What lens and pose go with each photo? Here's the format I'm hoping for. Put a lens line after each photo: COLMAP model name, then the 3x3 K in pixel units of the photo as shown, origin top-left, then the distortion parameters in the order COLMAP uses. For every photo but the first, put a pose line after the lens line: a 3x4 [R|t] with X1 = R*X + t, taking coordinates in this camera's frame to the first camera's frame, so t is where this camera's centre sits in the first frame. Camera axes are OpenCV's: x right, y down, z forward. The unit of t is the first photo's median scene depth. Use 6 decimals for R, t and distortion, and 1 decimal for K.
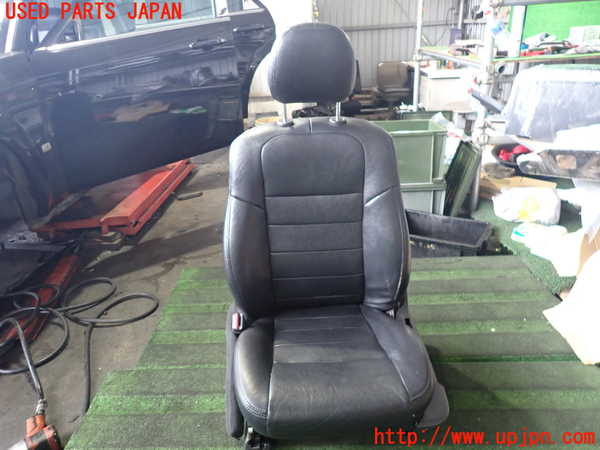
lens RADIAL K [[439.1, 0, 300.0], [0, 439.1, 225.0], [0, 0, 1]] dist [0.003295, 0.000103]
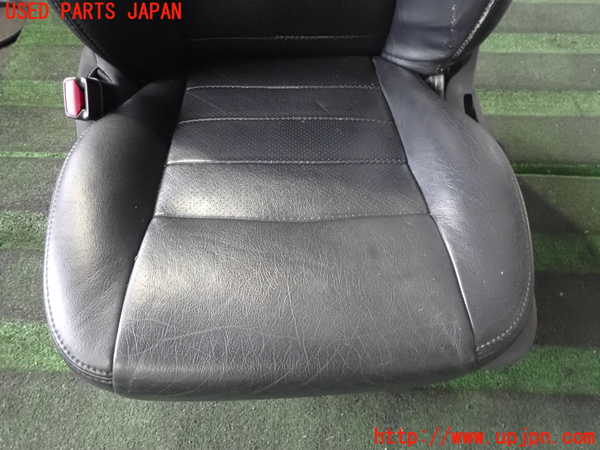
lens RADIAL K [[439.1, 0, 300.0], [0, 439.1, 225.0], [0, 0, 1]] dist [0.003295, 0.000103]
pose [[0.998757, 0.043439, 0.024461, 0.031501], [-0.049545, 0.810517, 0.583616, 0.032865], [0.005526, -0.584102, 0.811661, 0.301284]]
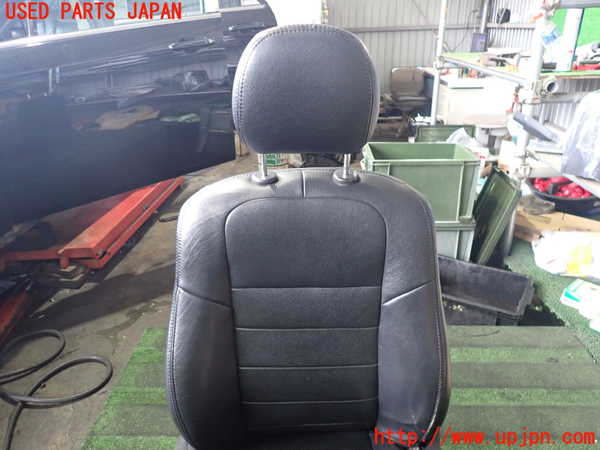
lens RADIAL K [[439.1, 0, 300.0], [0, 439.1, 225.0], [0, 0, 1]] dist [0.003295, 0.000103]
pose [[0.999440, 0.031578, -0.011107, 0.014018], [-0.031556, 0.999500, 0.002108, -0.084322], [0.011168, -0.001756, 0.999936, 0.179865]]
